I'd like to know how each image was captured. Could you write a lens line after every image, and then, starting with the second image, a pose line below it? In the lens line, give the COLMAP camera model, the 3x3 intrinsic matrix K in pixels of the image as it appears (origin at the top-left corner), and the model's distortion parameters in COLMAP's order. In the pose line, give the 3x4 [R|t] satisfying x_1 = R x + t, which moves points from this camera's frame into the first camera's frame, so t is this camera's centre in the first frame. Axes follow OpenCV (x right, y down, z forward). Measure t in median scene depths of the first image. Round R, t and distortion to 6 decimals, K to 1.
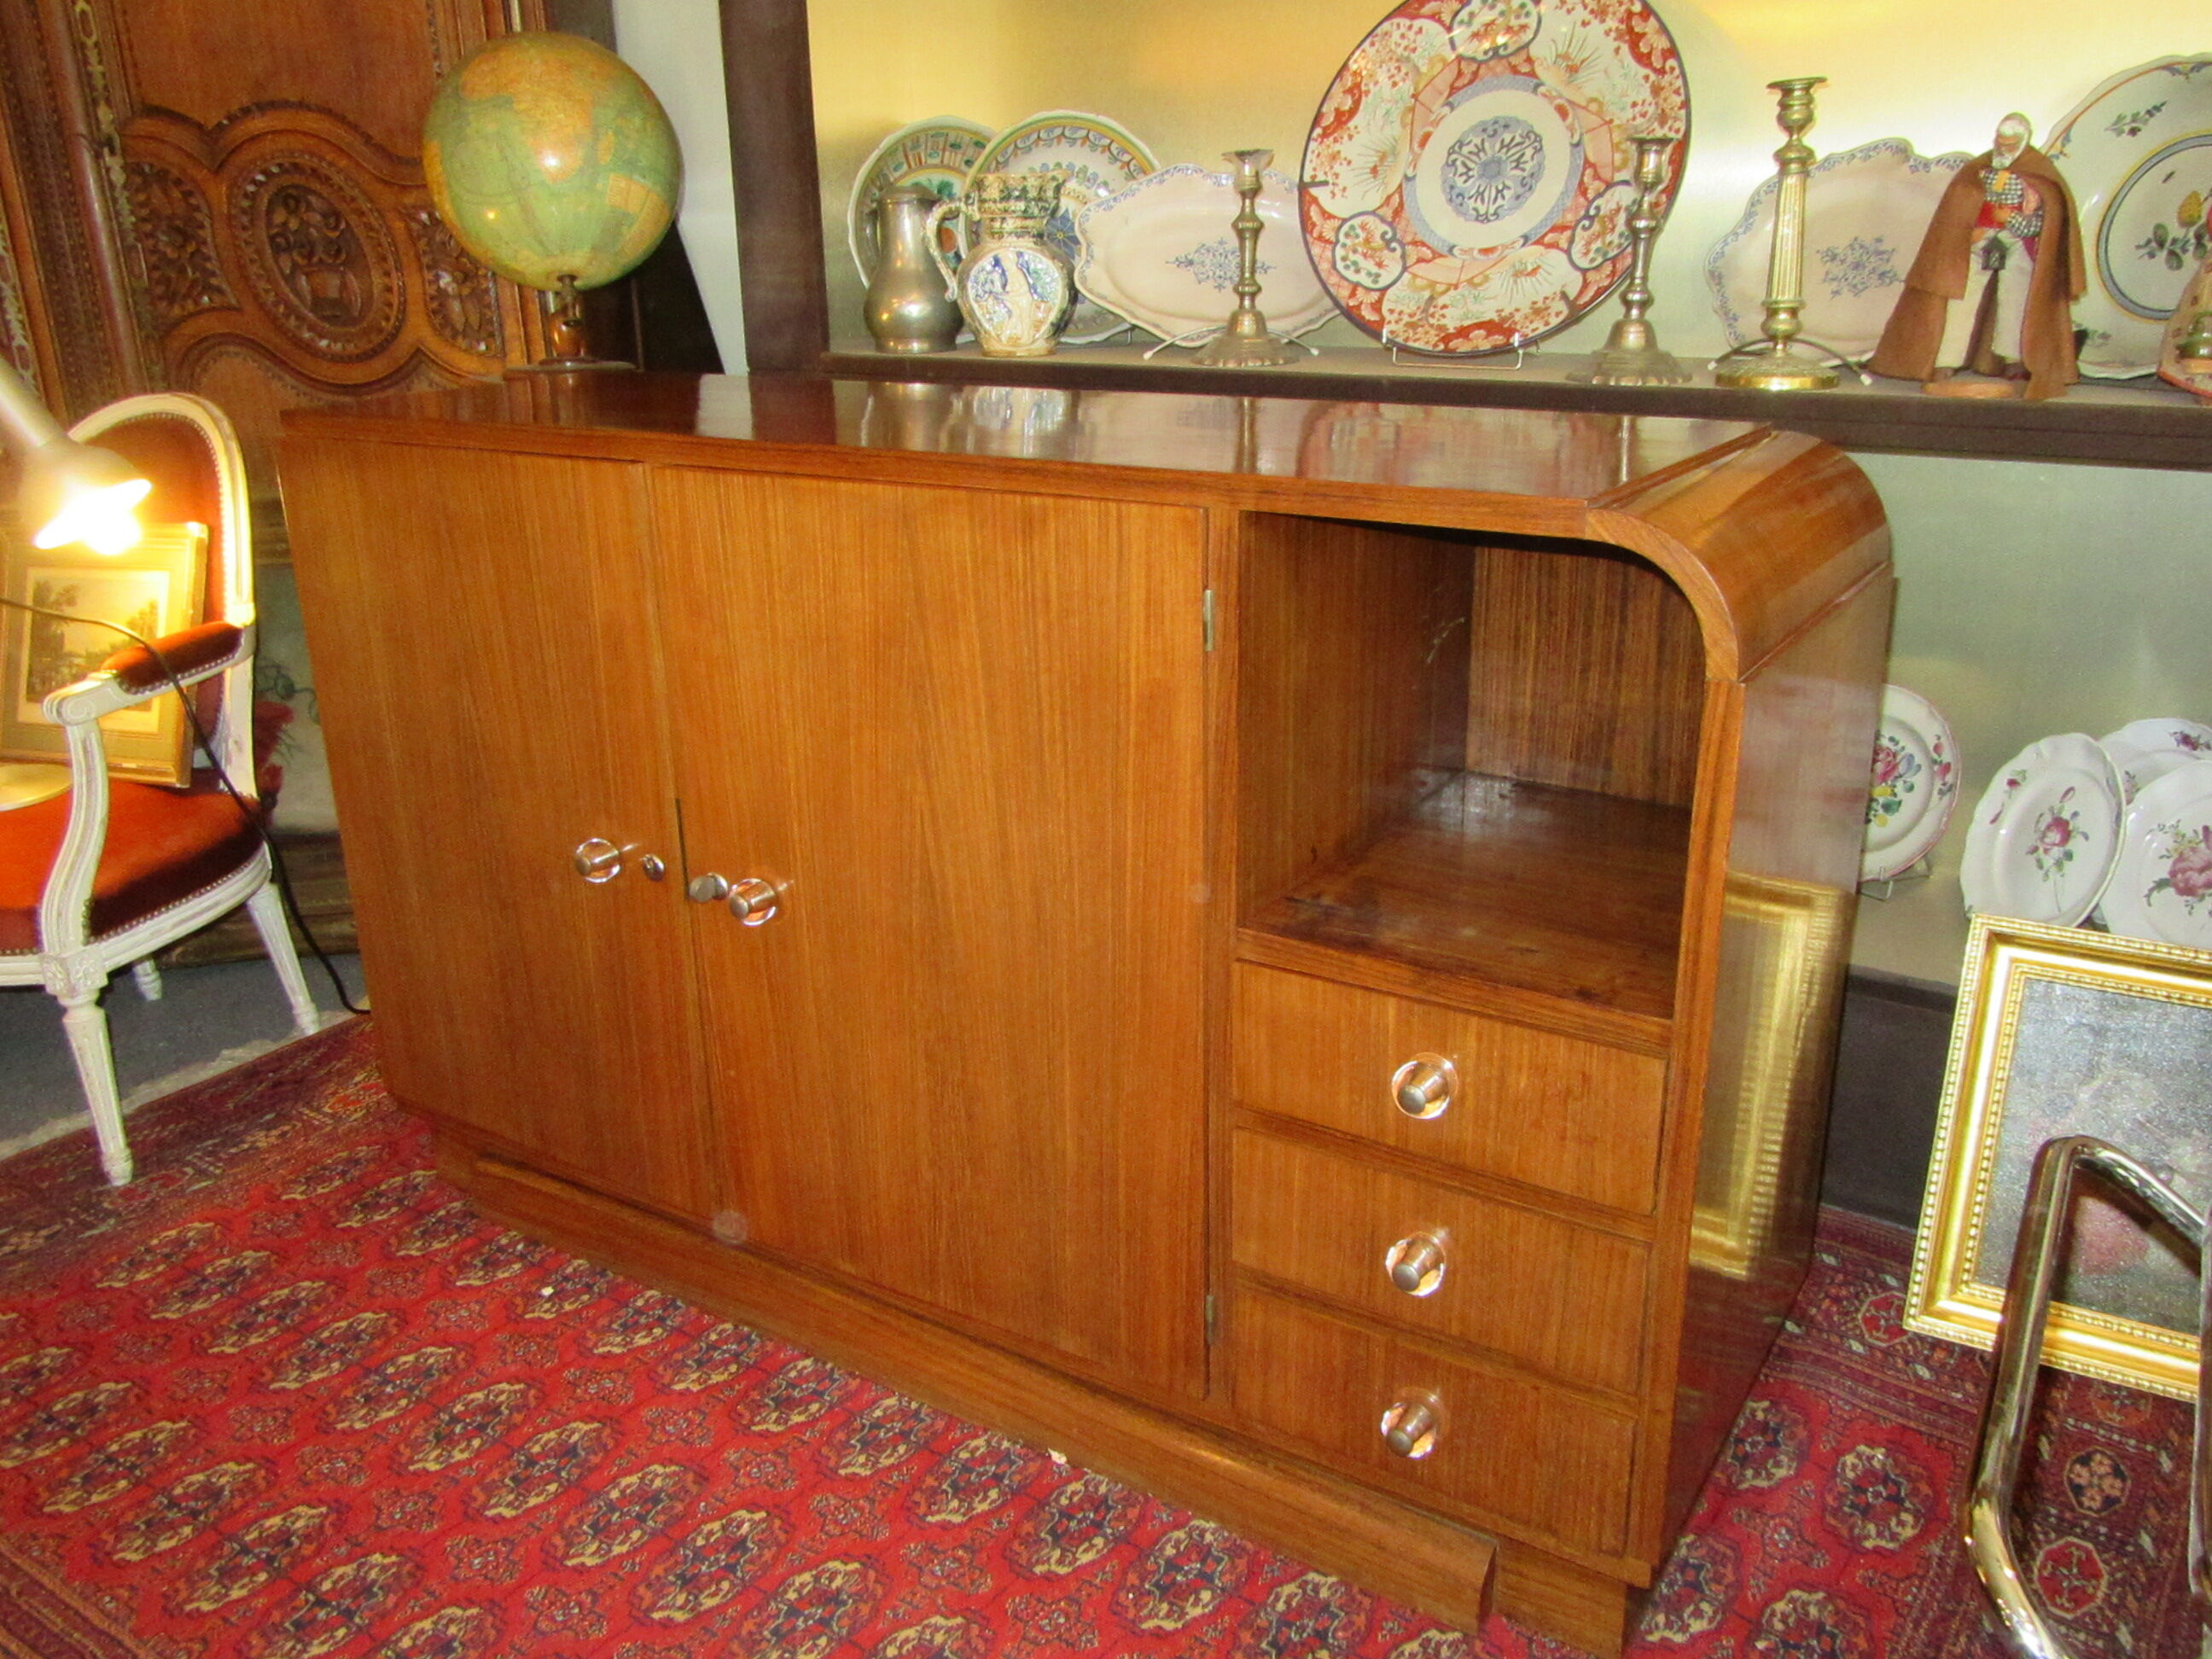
lens RADIAL K [[1771.9, 0, 1106.0], [0, 1771.9, 829.5], [0, 0, 1]] dist [-0.004364, 0.003067]
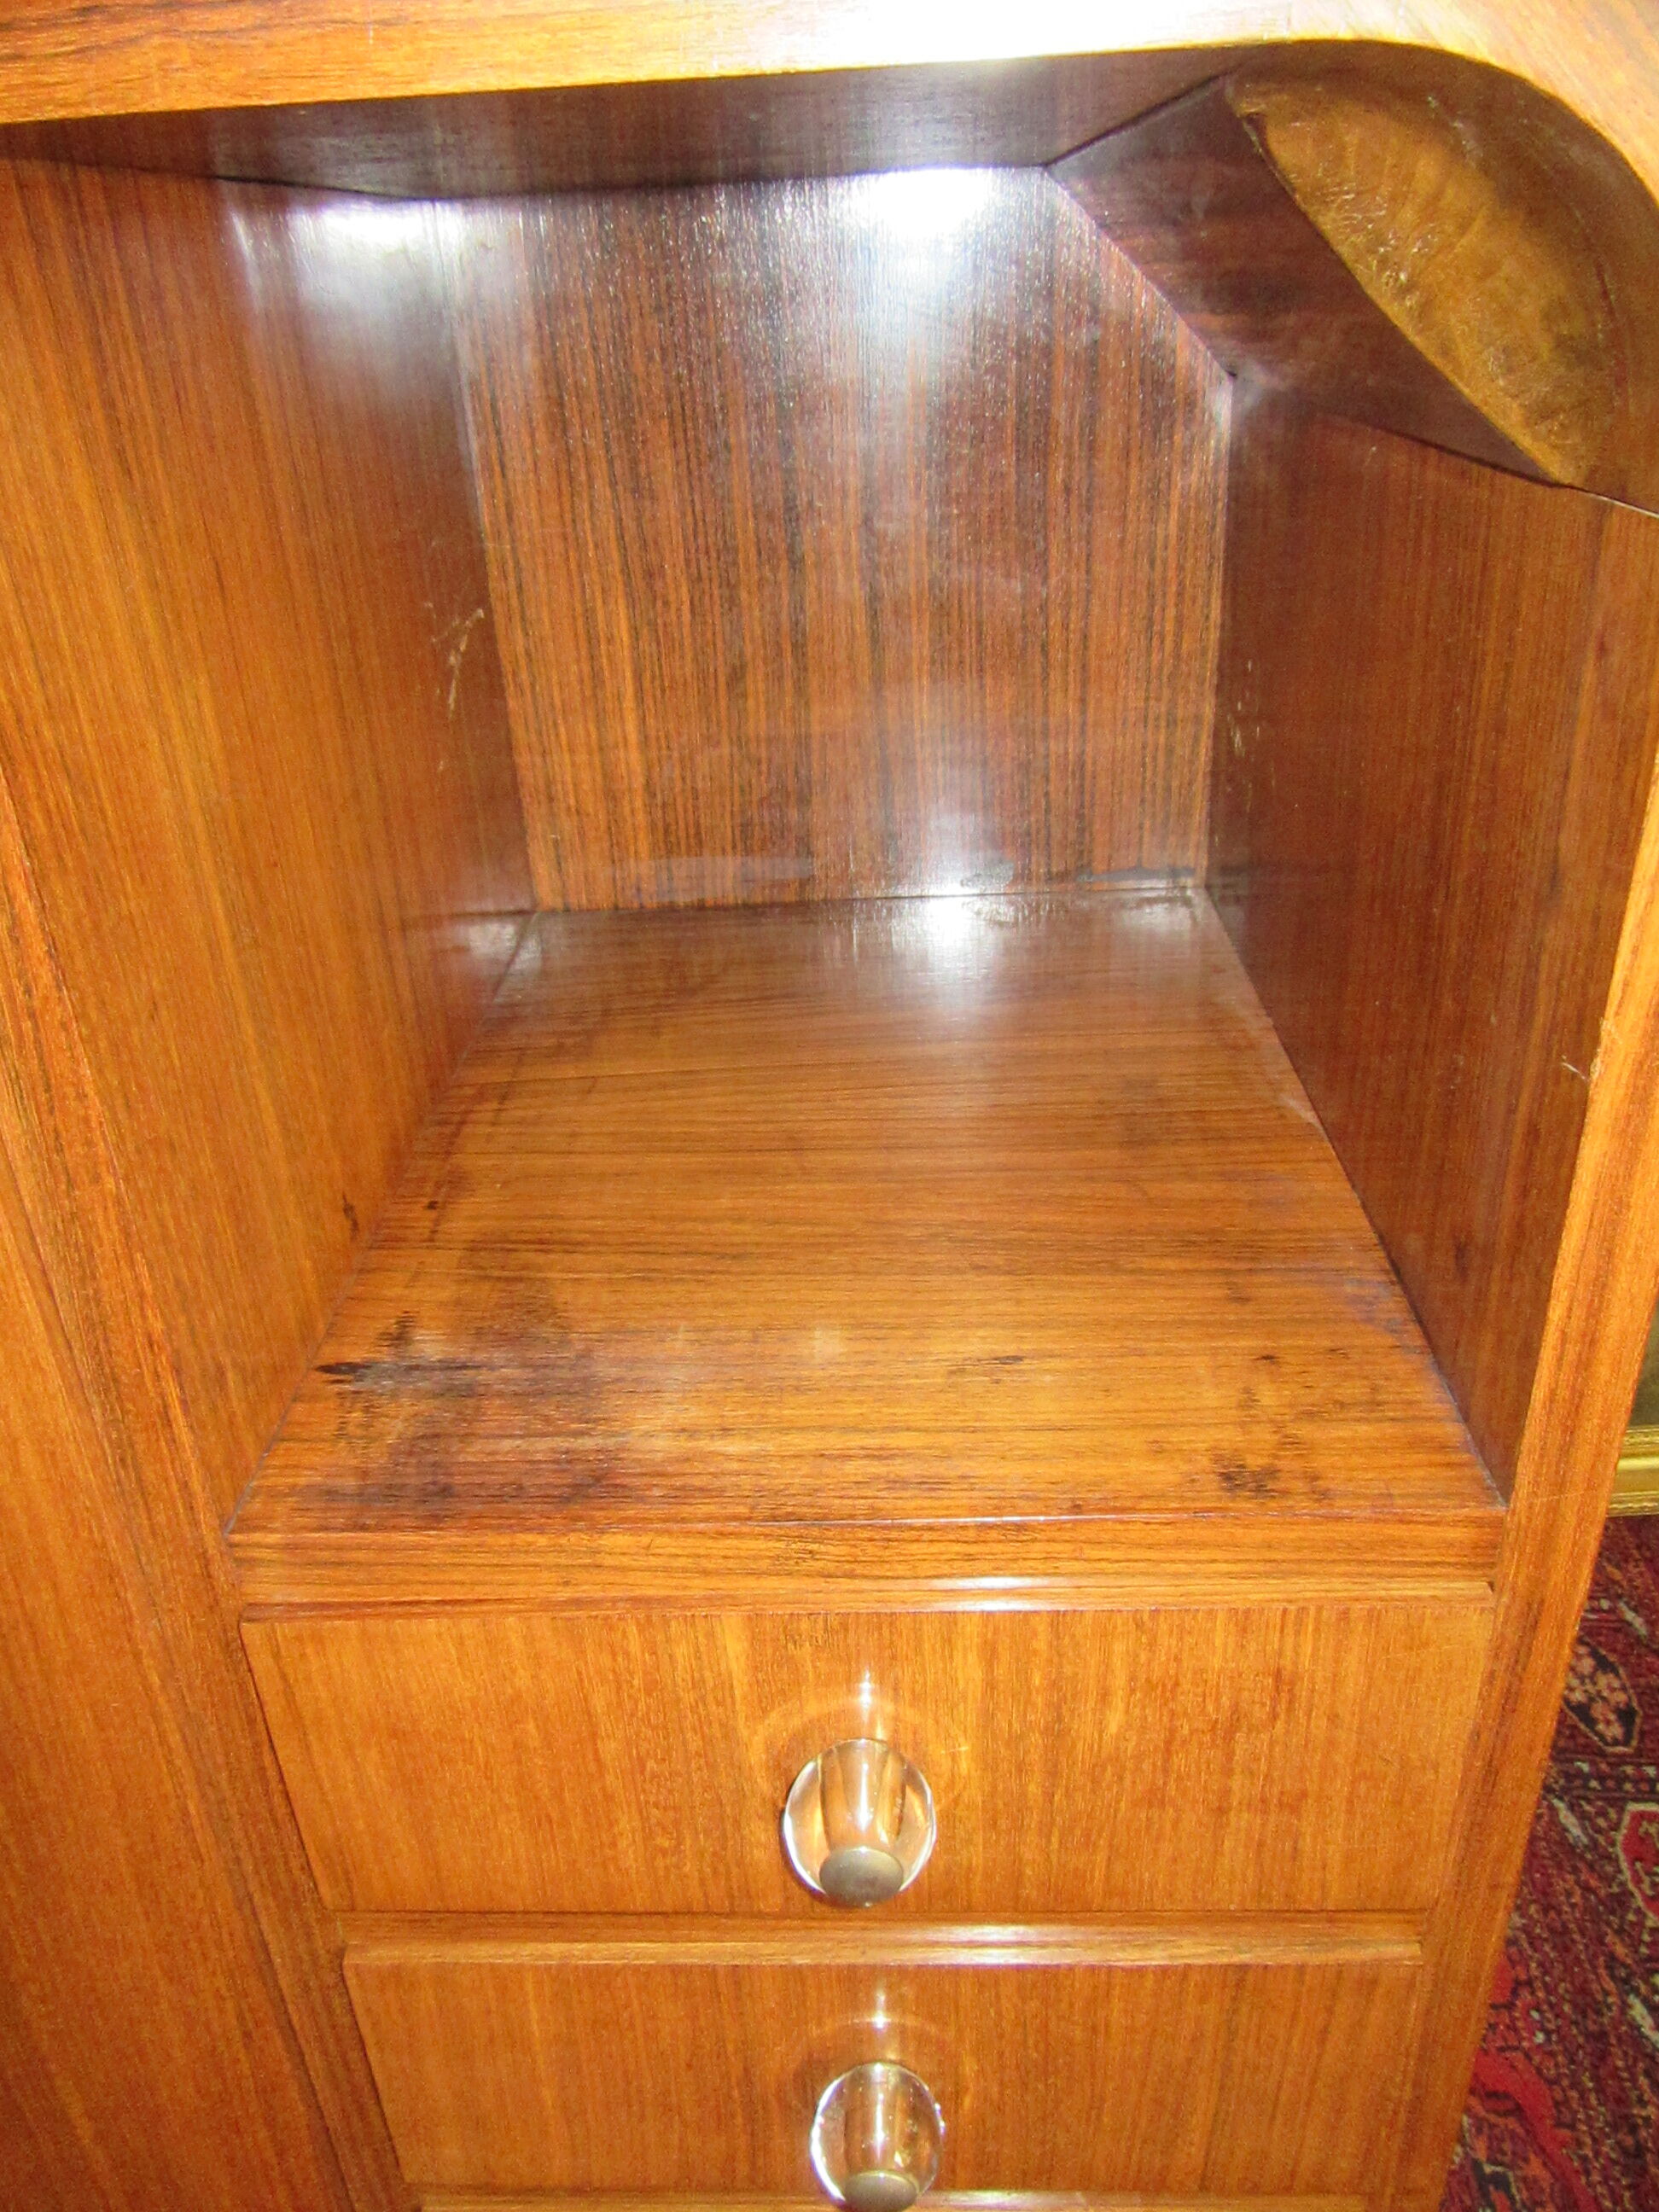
lens RADIAL K [[1653.1, 0, 829.5], [0, 1653.1, 1106.0], [0, 0, 1]] dist [0.006613, -0.021724]
pose [[0.855321, -0.260837, 0.447649, 0.046089], [0.200347, 0.963325, 0.178511, -0.054001], [-0.477794, -0.062999, 0.876210, 0.592572]]
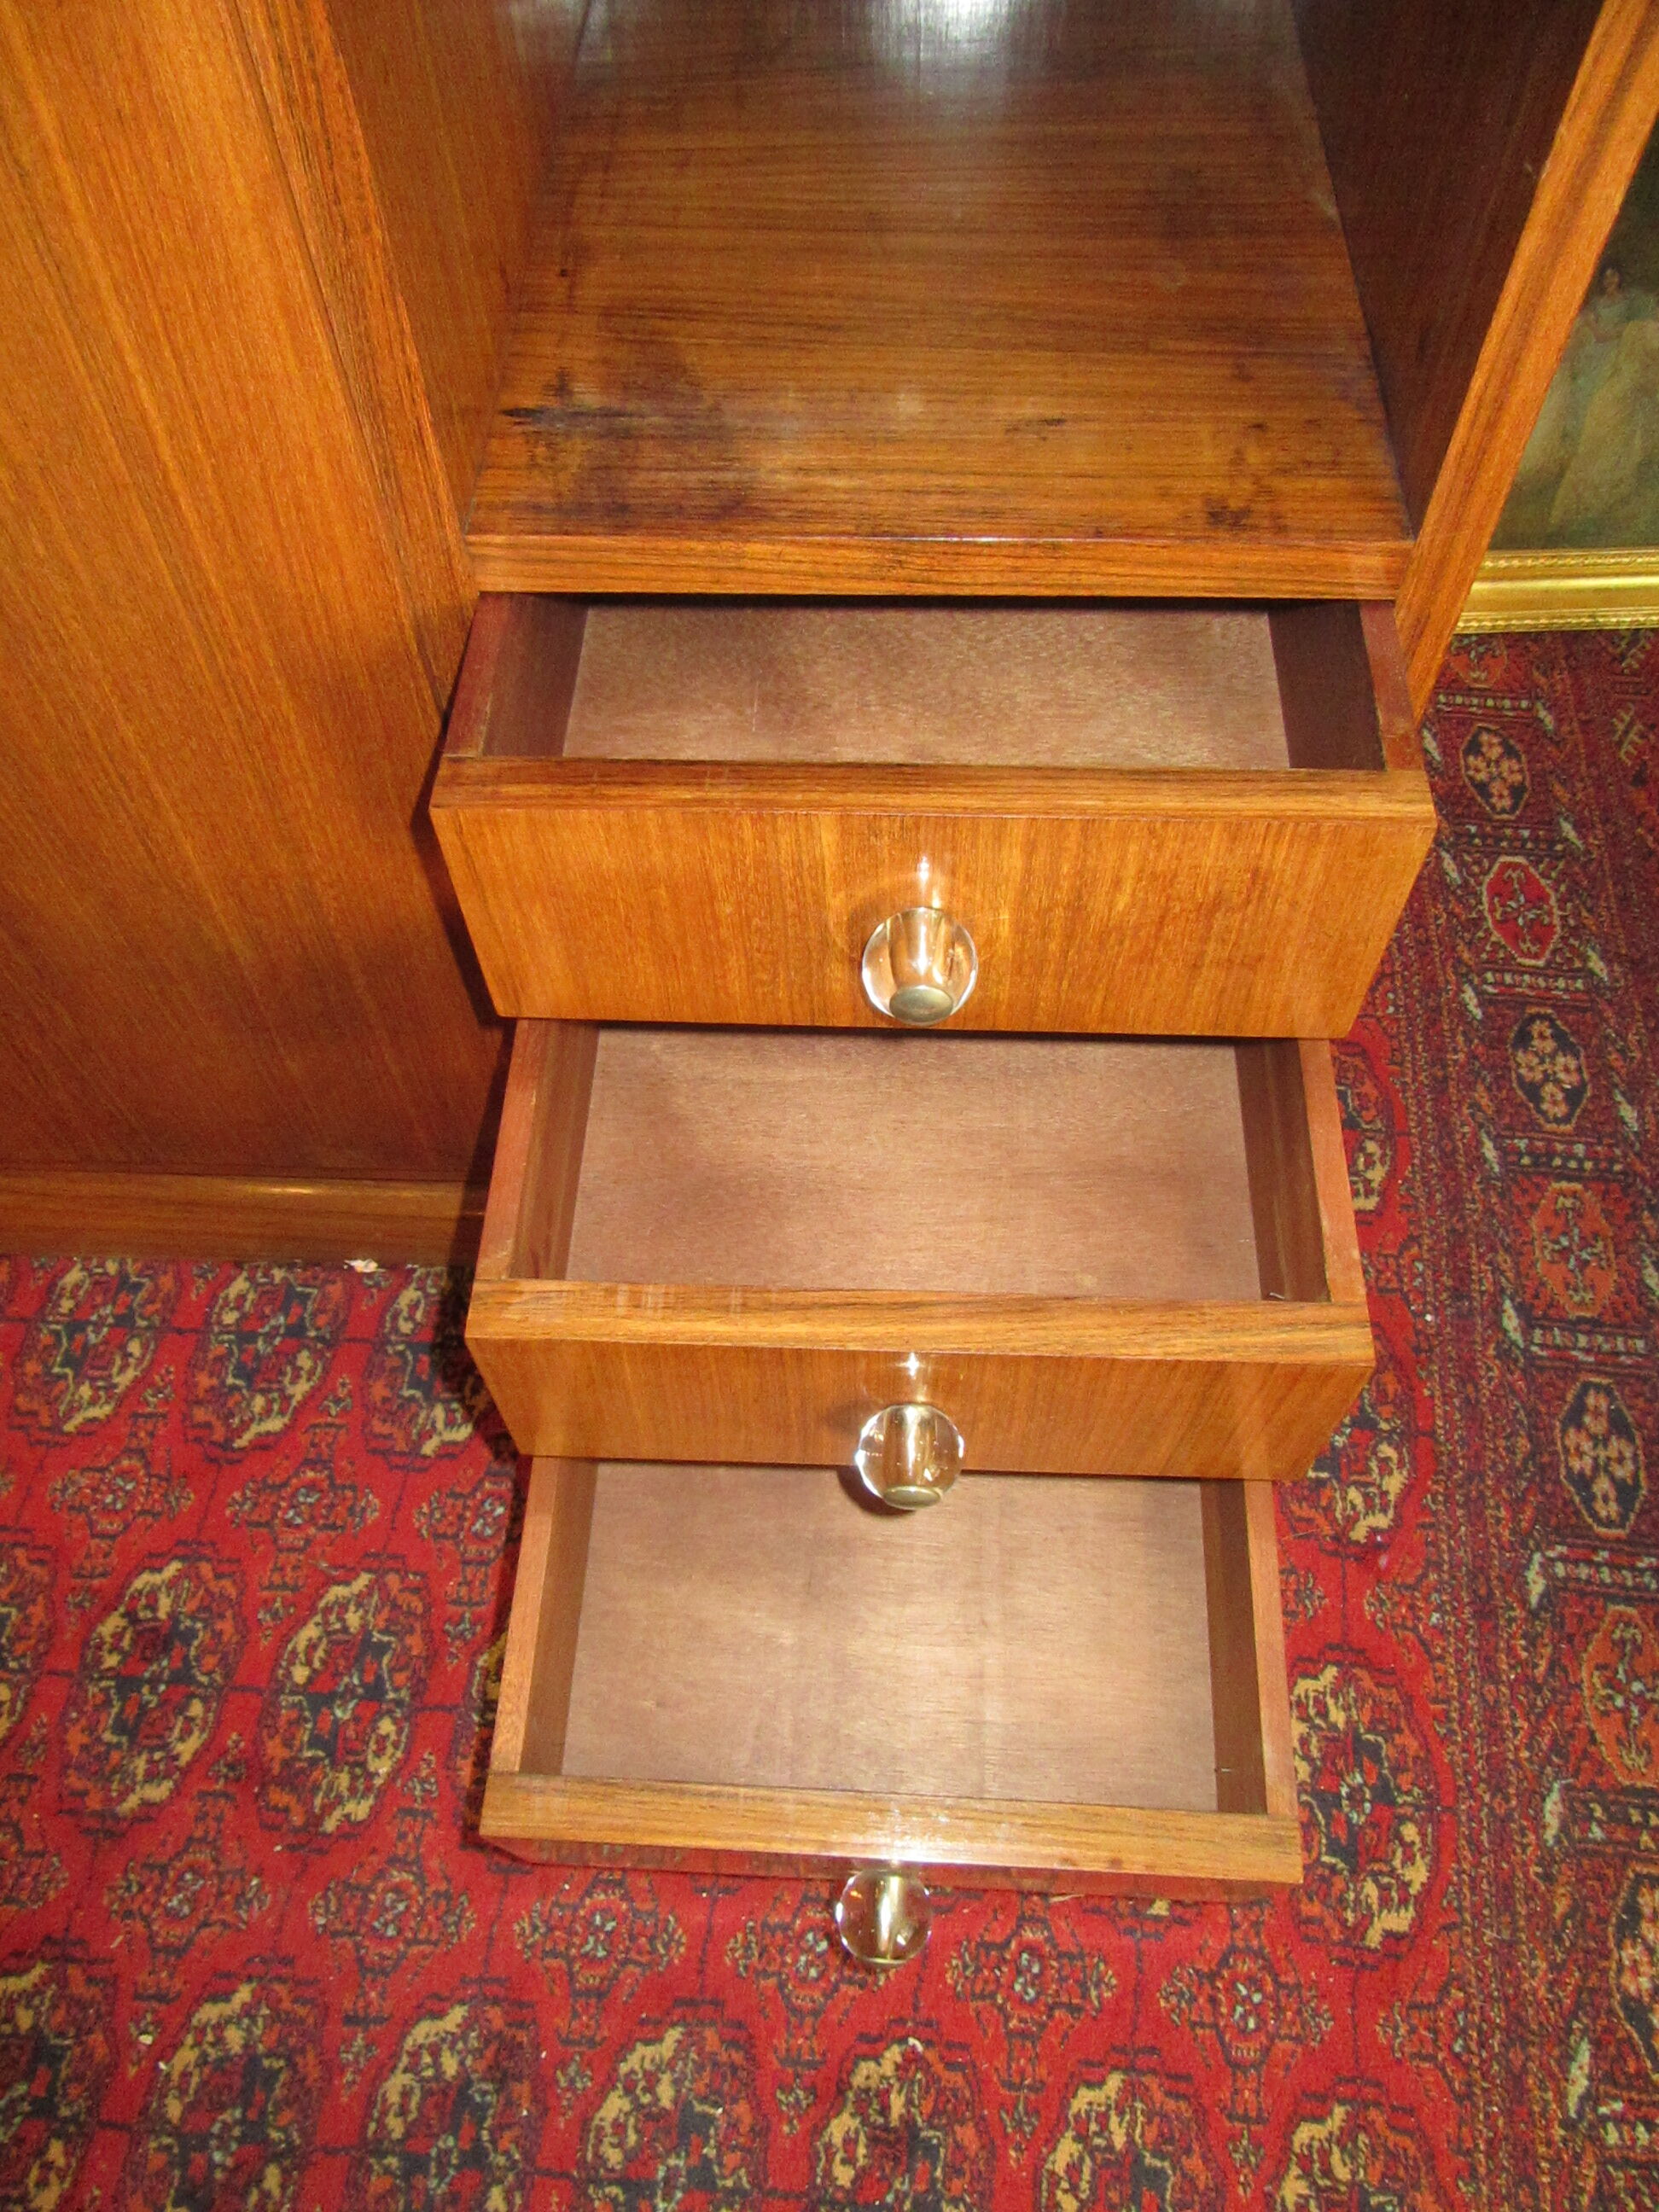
lens RADIAL K [[1651.9, 0, 838.9], [0, 1651.9, 1112.2], [0, 0, 1]] dist [-0.001713, 0.003299]
pose [[0.859970, -0.425307, 0.282072, -0.025854], [0.169777, 0.759647, 0.627784, -0.076904], [-0.481276, -0.491986, 0.725481, 0.501393]]
